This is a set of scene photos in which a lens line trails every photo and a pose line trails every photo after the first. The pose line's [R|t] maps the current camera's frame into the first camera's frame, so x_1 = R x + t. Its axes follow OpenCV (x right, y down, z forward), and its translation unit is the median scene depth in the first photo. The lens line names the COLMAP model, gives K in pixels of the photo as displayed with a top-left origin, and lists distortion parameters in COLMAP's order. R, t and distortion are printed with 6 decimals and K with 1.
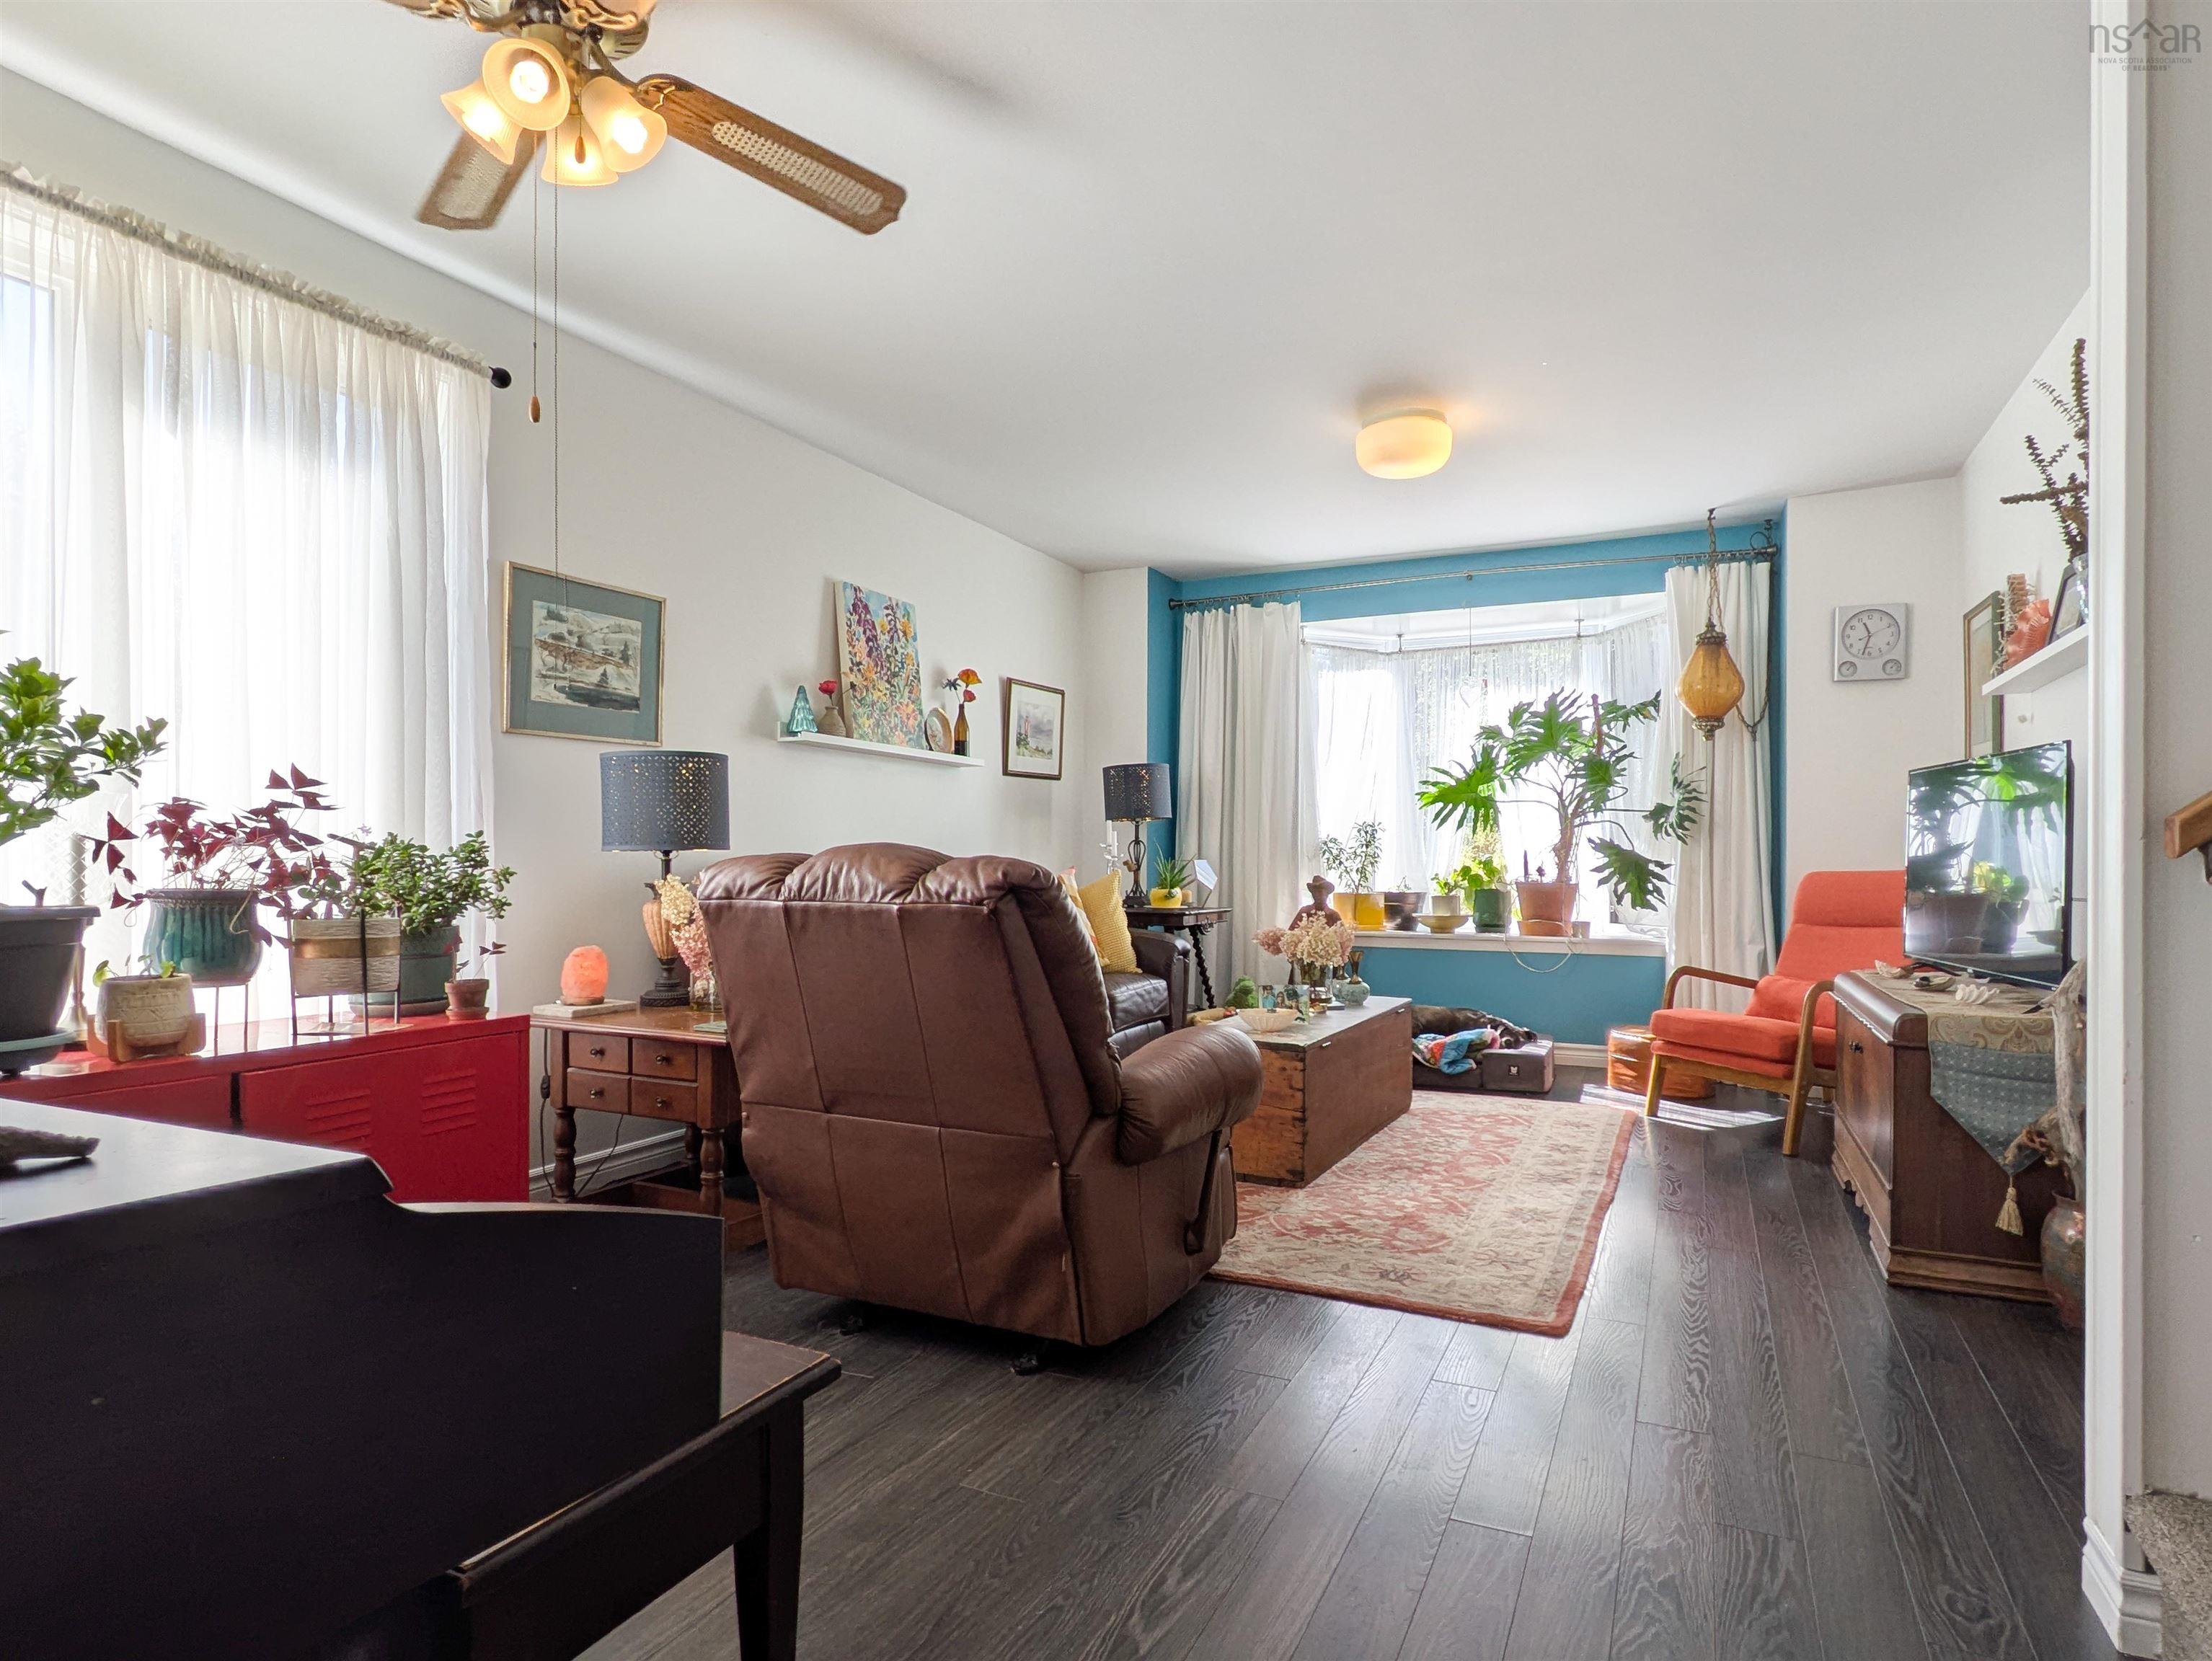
lens RADIAL K [[1205.7, 0, 1138.6], [0, 1205.7, 871.9], [0, 0, 1]] dist [0.007655, -0.002595]
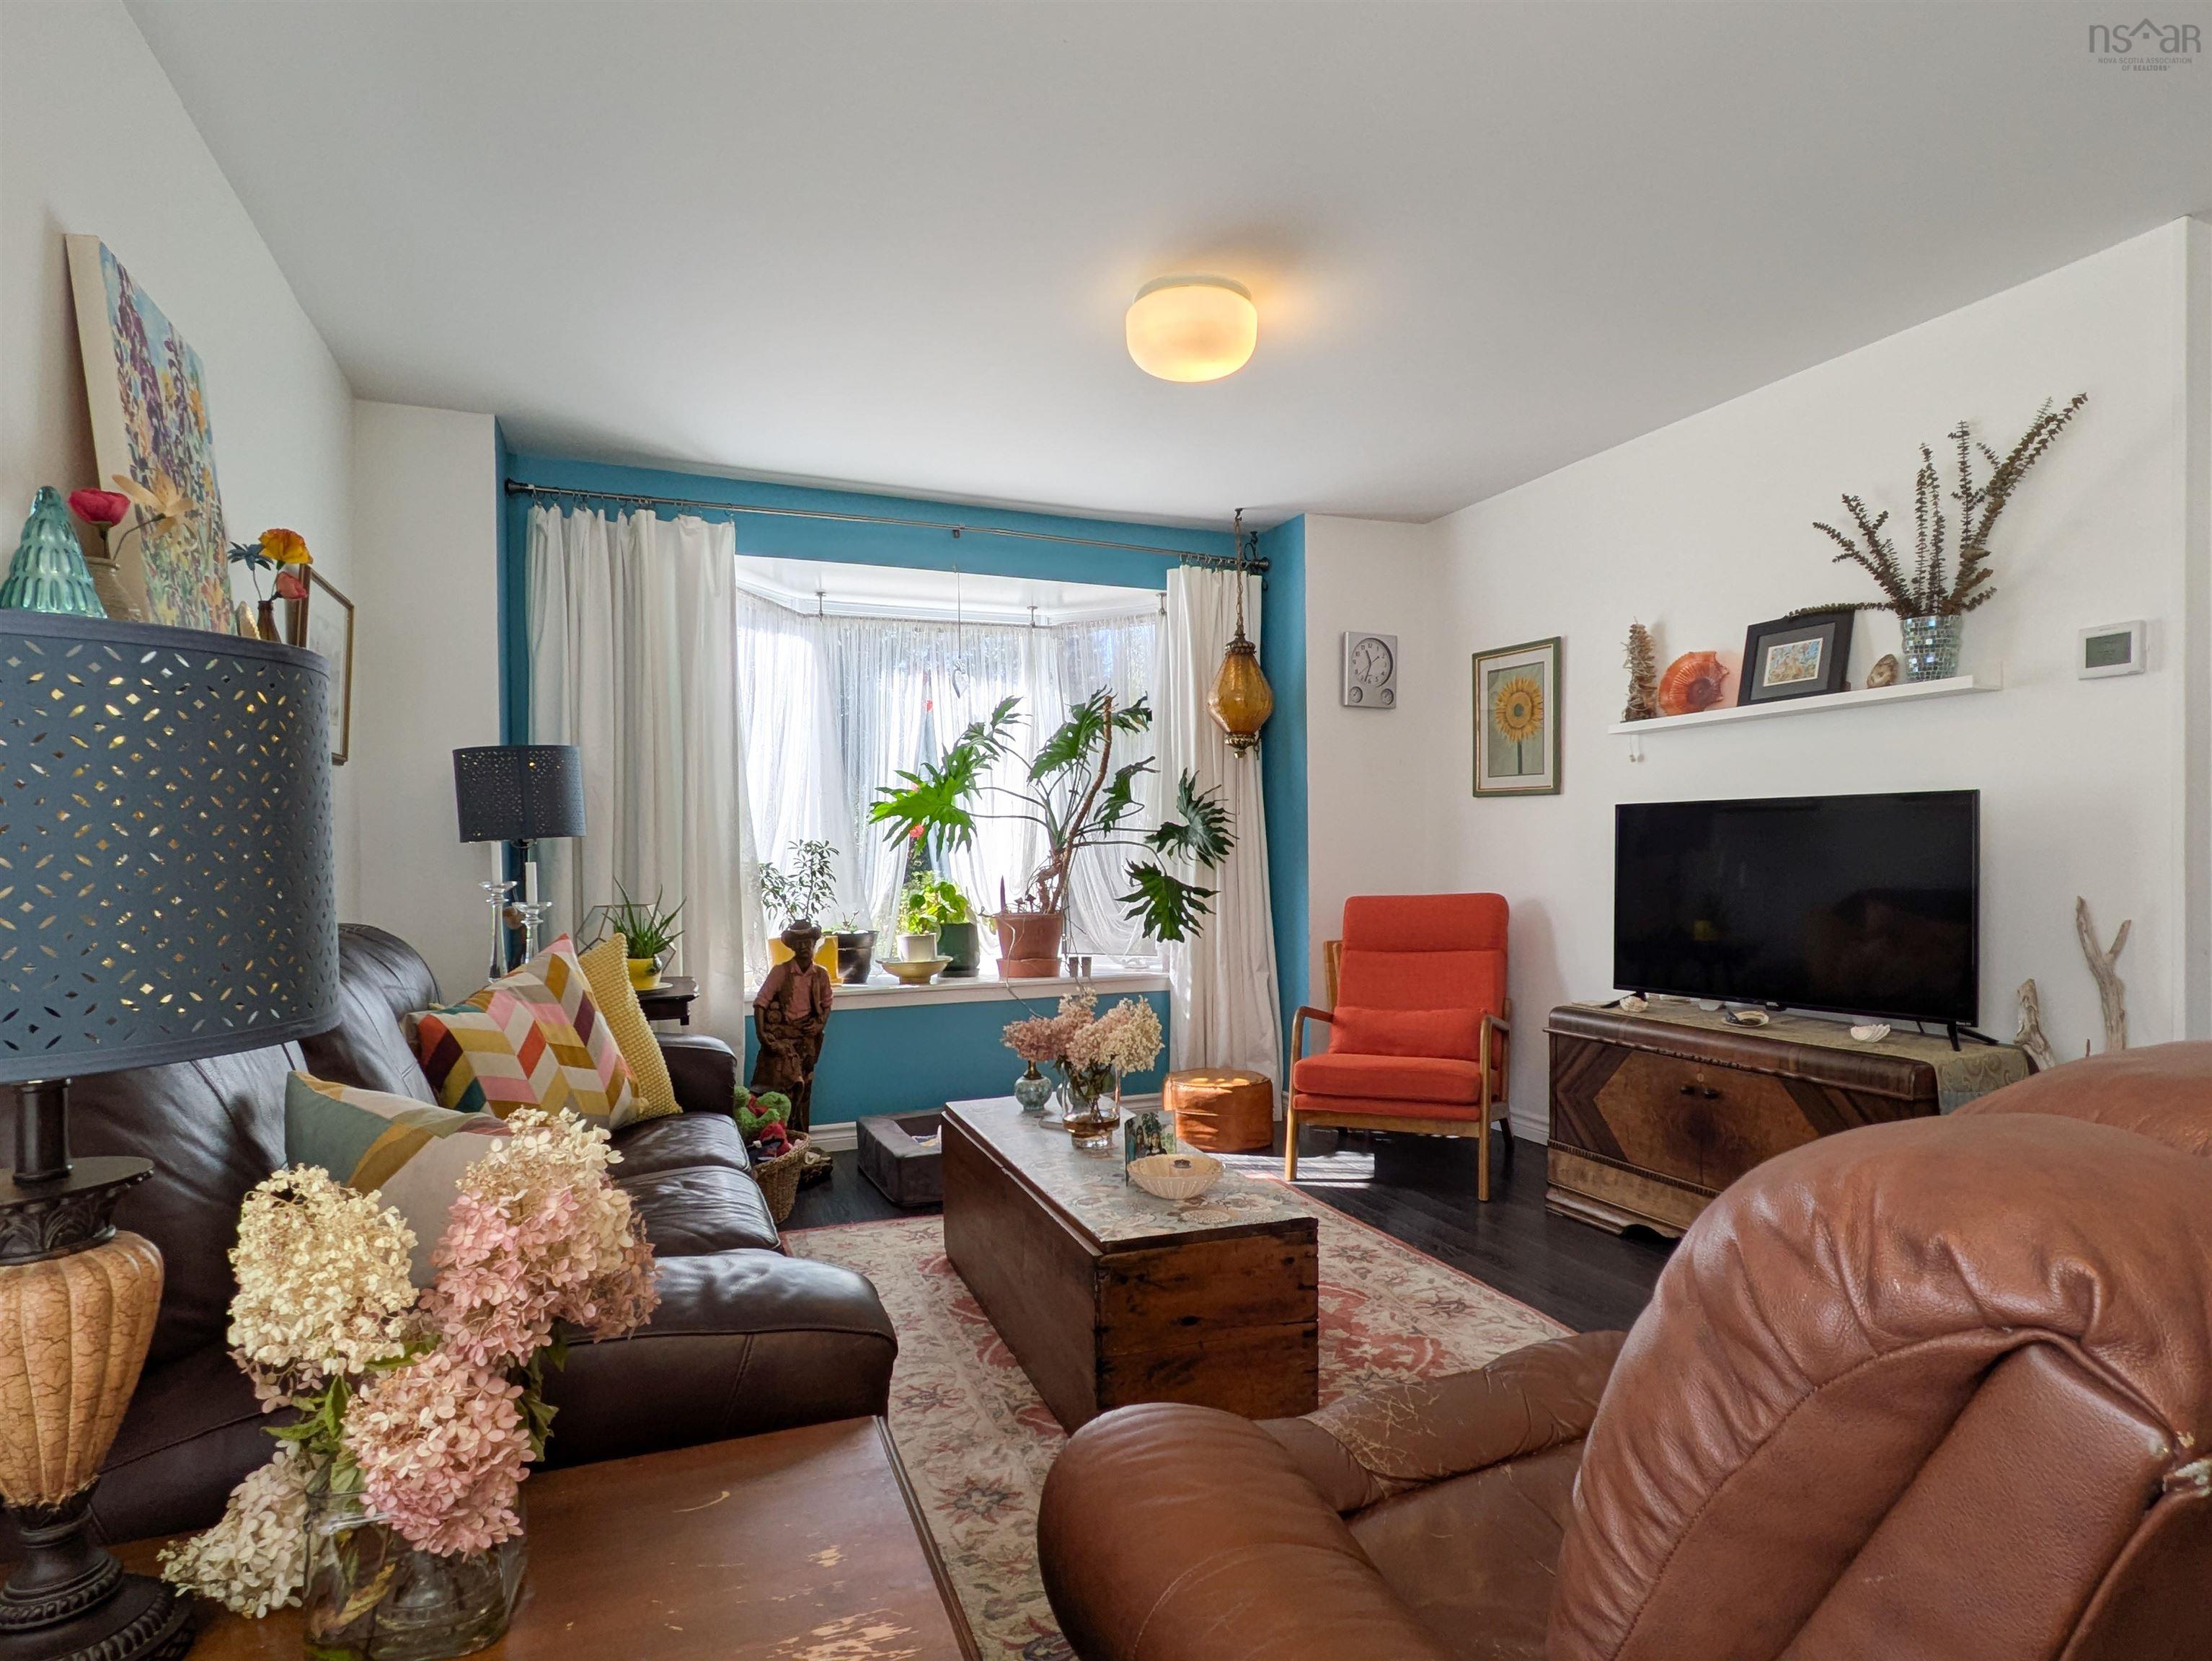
lens RADIAL K [[1205.7, 0, 1138.6], [0, 1205.7, 871.9], [0, 0, 1]] dist [0.007655, -0.002595]
pose [[0.673200, -0.021816, 0.739138, -0.242569], [0.018865, 0.999746, 0.012326, -0.030086], [-0.739220, 0.005646, 0.673441, 0.388427]]
